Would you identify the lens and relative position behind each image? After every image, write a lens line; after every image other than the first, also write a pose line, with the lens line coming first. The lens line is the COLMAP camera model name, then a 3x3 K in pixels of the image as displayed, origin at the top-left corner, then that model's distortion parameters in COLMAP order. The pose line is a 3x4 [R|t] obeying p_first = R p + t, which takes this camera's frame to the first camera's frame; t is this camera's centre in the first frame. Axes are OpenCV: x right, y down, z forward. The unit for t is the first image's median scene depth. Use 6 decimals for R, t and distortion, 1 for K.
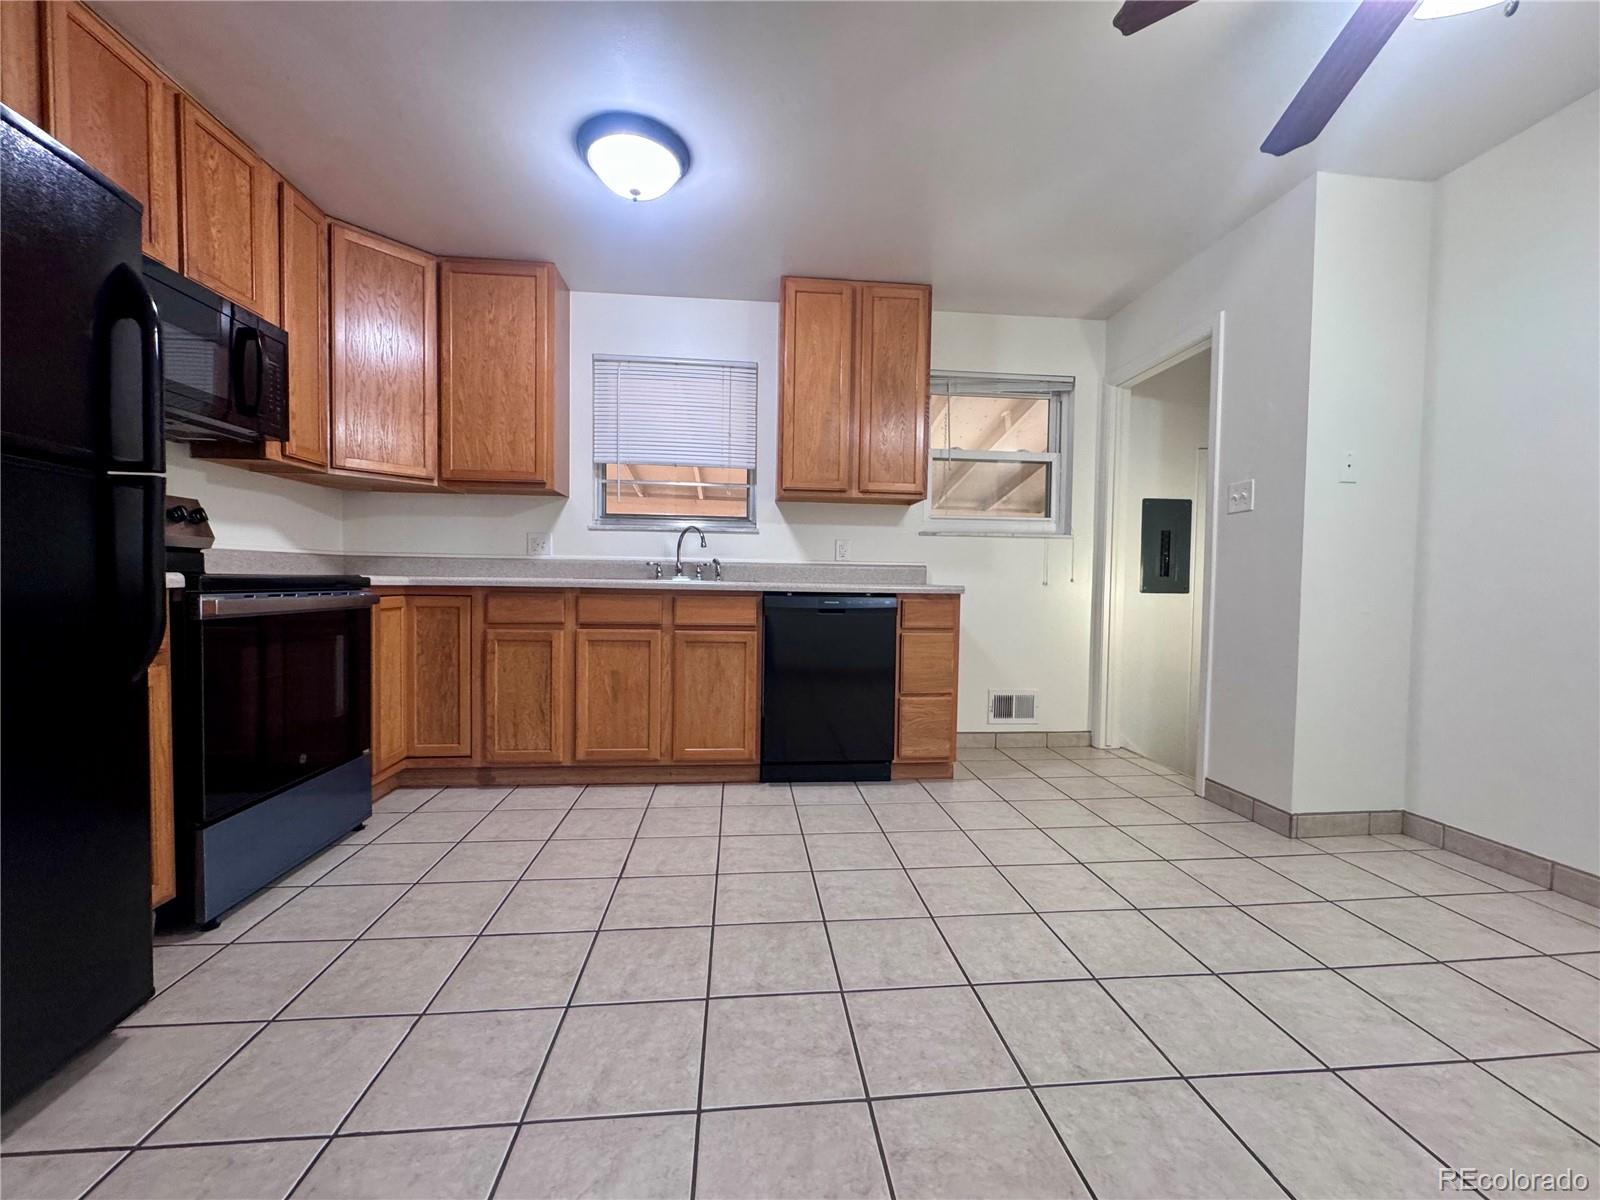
lens RADIAL K [[638.5, 0, 798.8], [0, 638.5, 599.3], [0, 0, 1]] dist [-0.001161, -0.000031]
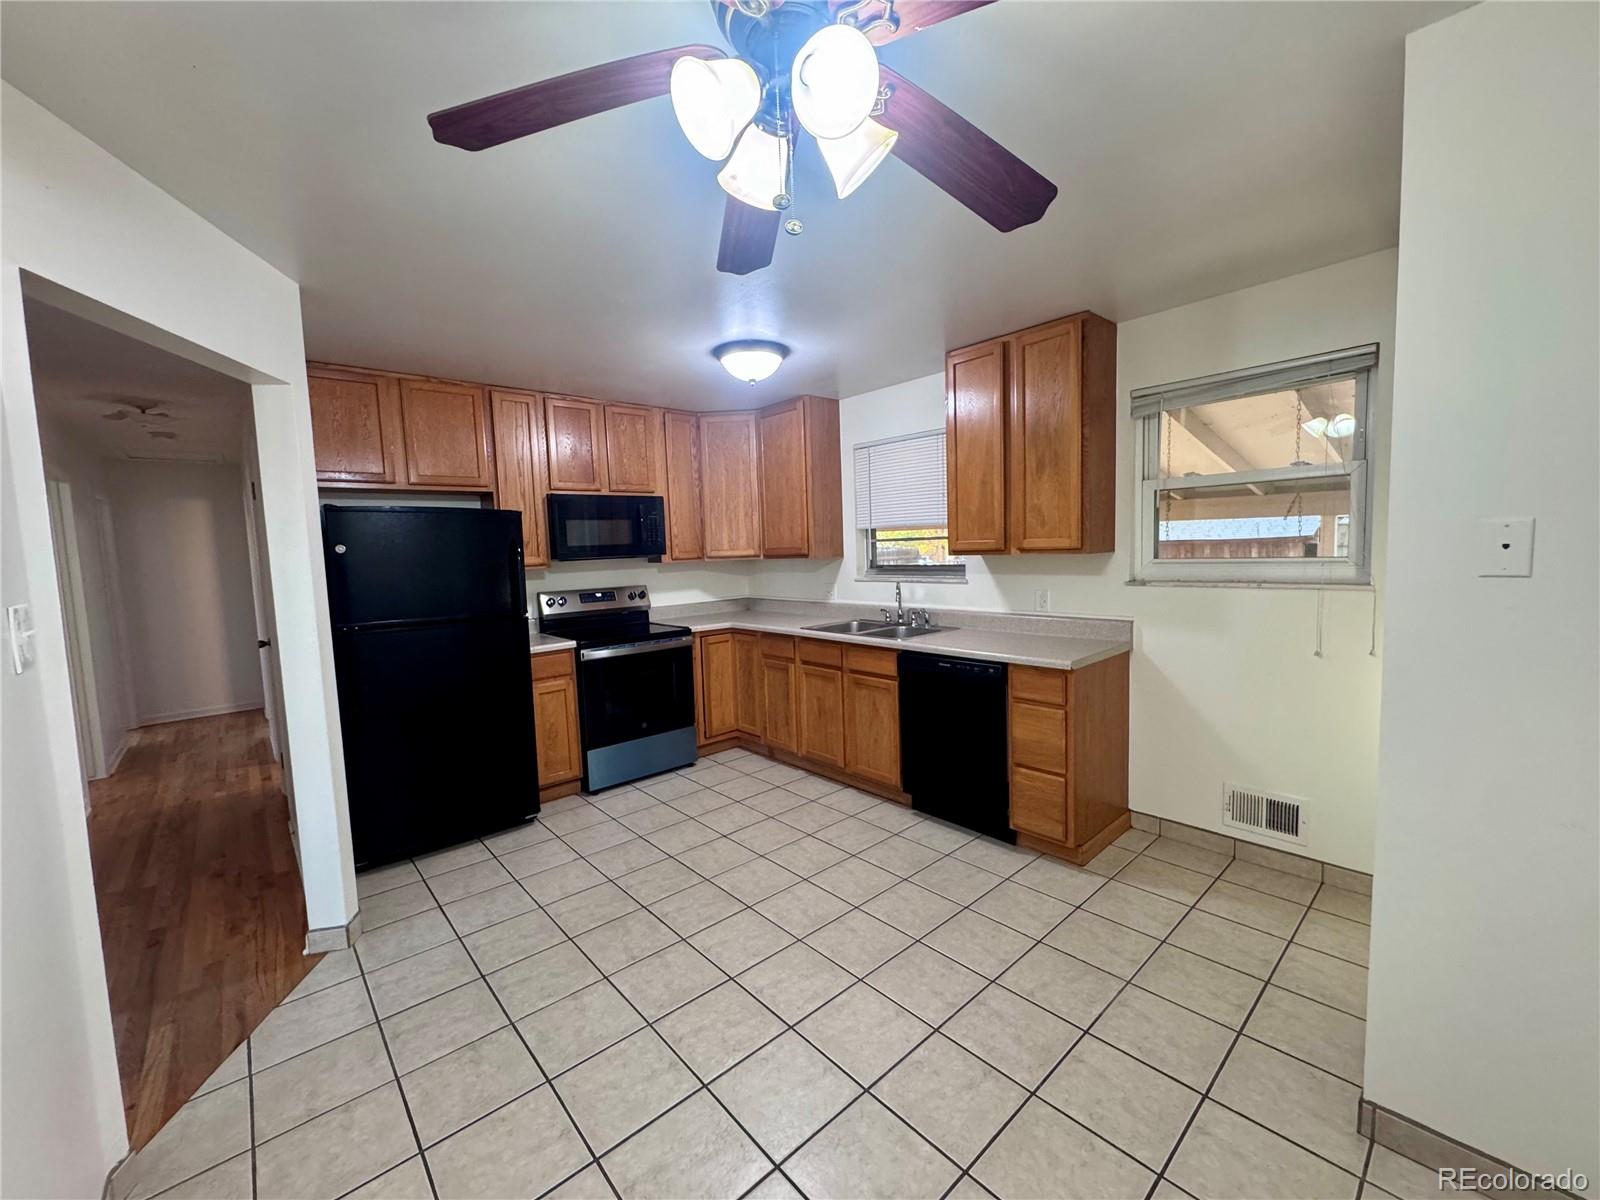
lens RADIAL K [[638.5, 0, 798.8], [0, 638.5, 599.3], [0, 0, 1]] dist [-0.001161, -0.000031]
pose [[0.589130, 0.030760, -0.807452, 0.758112], [0.017035, 0.998580, 0.050471, -0.160425], [0.807858, -0.043489, 0.587770, 0.161145]]
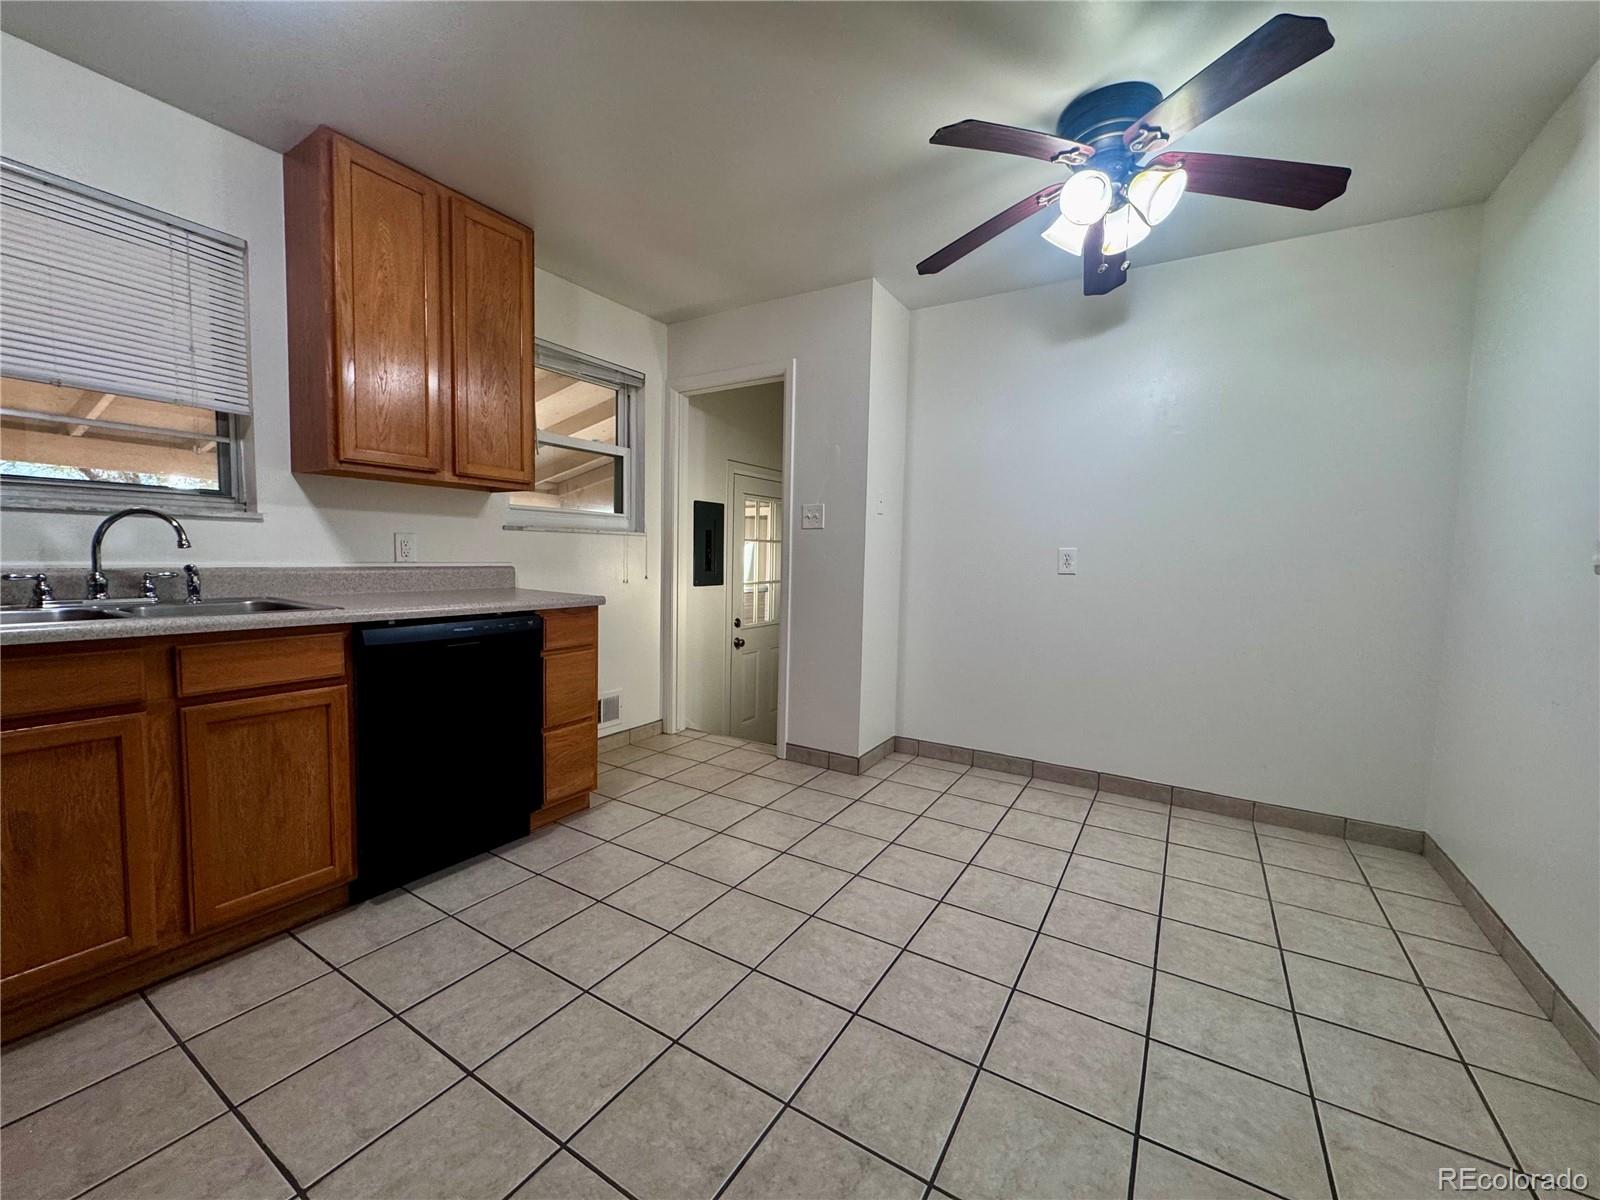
lens RADIAL K [[640.3, 0, 796.5], [0, 640.3, 598.1], [0, 0, 1]] dist [-0.001171, -0.000367]
pose [[0.606429, -0.057212, 0.793077, -0.294142], [0.012891, 0.997984, 0.062137, -0.070527], [-0.795033, -0.027458, 0.605944, 0.235337]]
